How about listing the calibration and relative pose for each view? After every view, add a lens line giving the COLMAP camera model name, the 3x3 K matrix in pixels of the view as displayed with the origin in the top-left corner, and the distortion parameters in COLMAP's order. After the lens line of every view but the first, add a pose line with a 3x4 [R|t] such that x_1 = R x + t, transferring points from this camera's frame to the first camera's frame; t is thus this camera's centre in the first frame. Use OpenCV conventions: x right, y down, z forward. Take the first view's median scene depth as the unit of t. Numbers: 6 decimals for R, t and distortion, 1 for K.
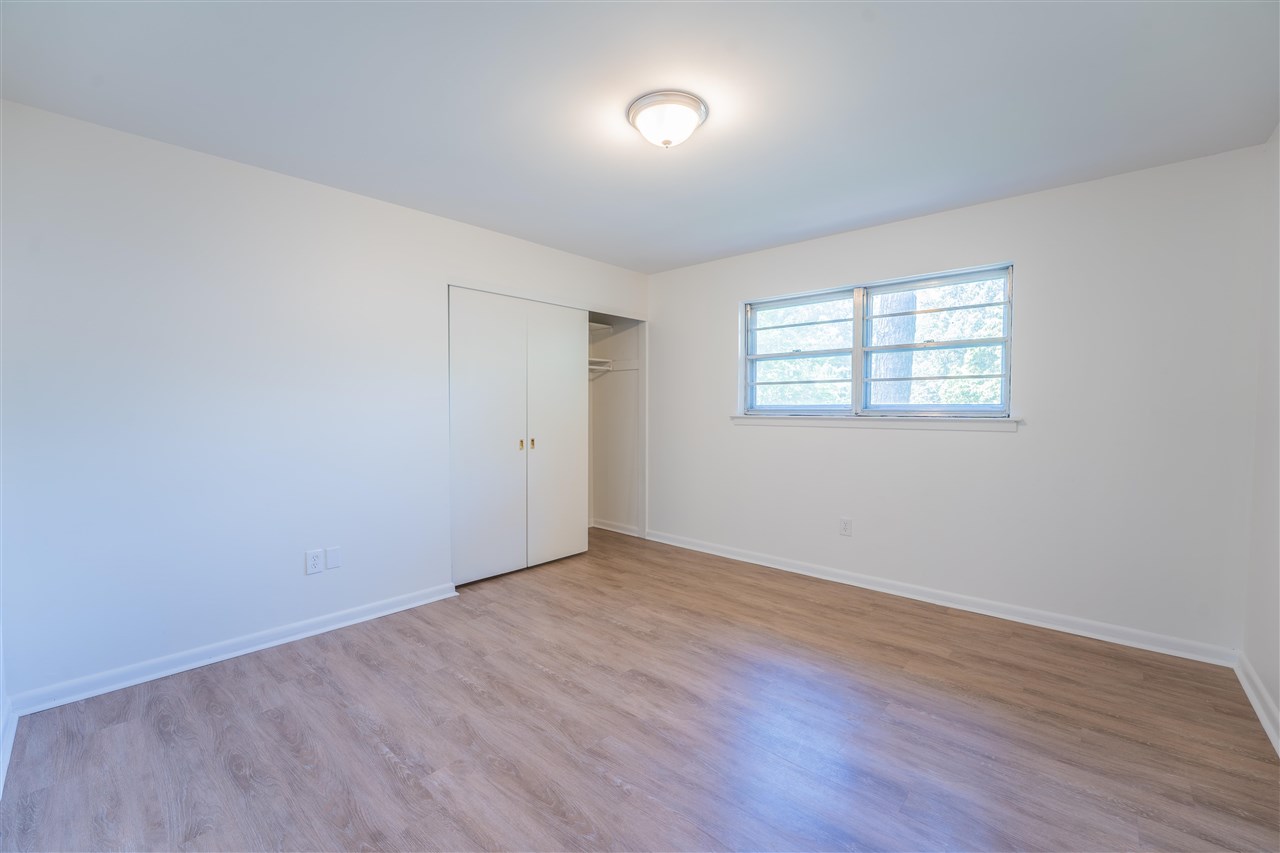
lens RADIAL K [[524.7, 0, 639.2], [0, 524.7, 429.0], [0, 0, 1]] dist [-0.023689, 0.000761]
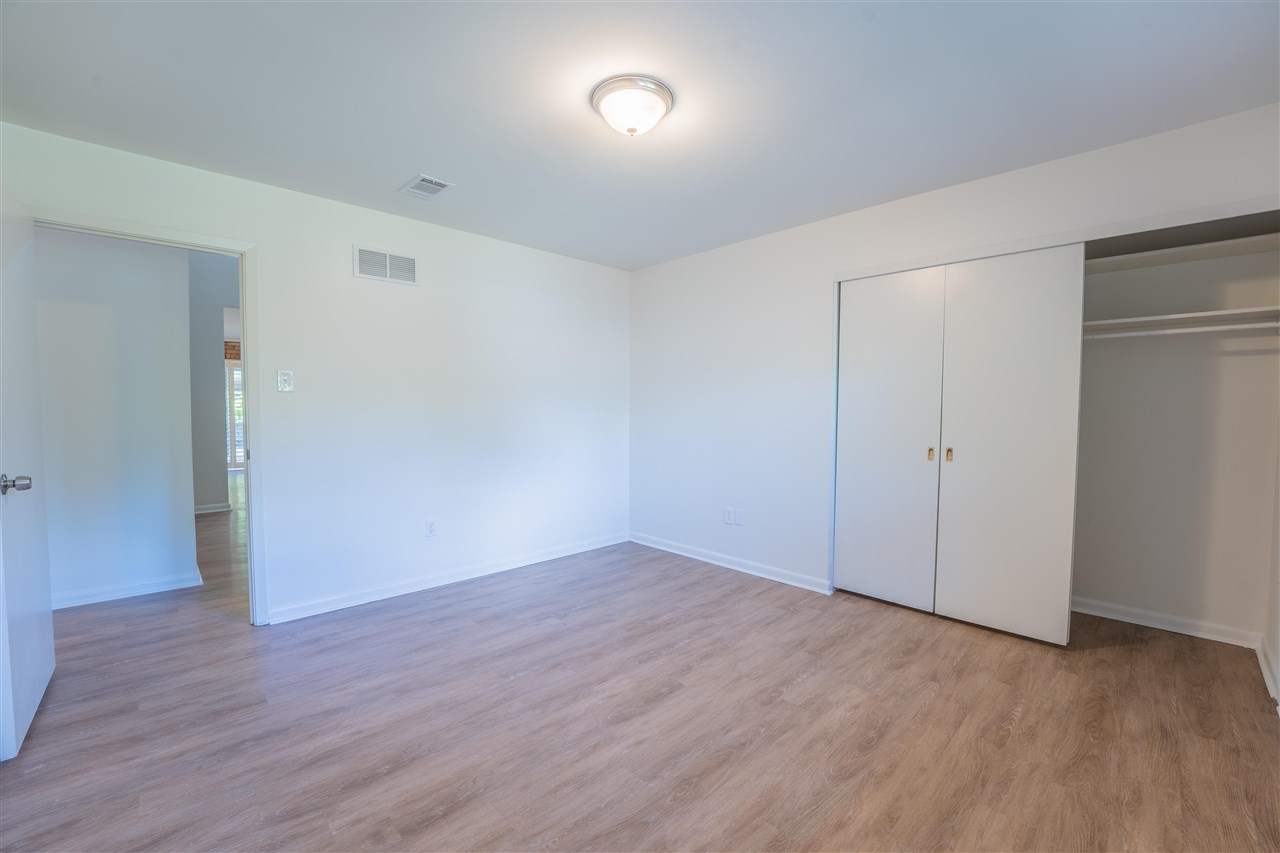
lens RADIAL K [[524.7, 0, 639.2], [0, 524.7, 429.0], [0, 0, 1]] dist [-0.023689, 0.000761]
pose [[-0.073812, 0.042595, -0.996362, 0.757829], [-0.042286, 0.998055, 0.045800, -0.031719], [0.996375, 0.045512, -0.071868, 0.809614]]
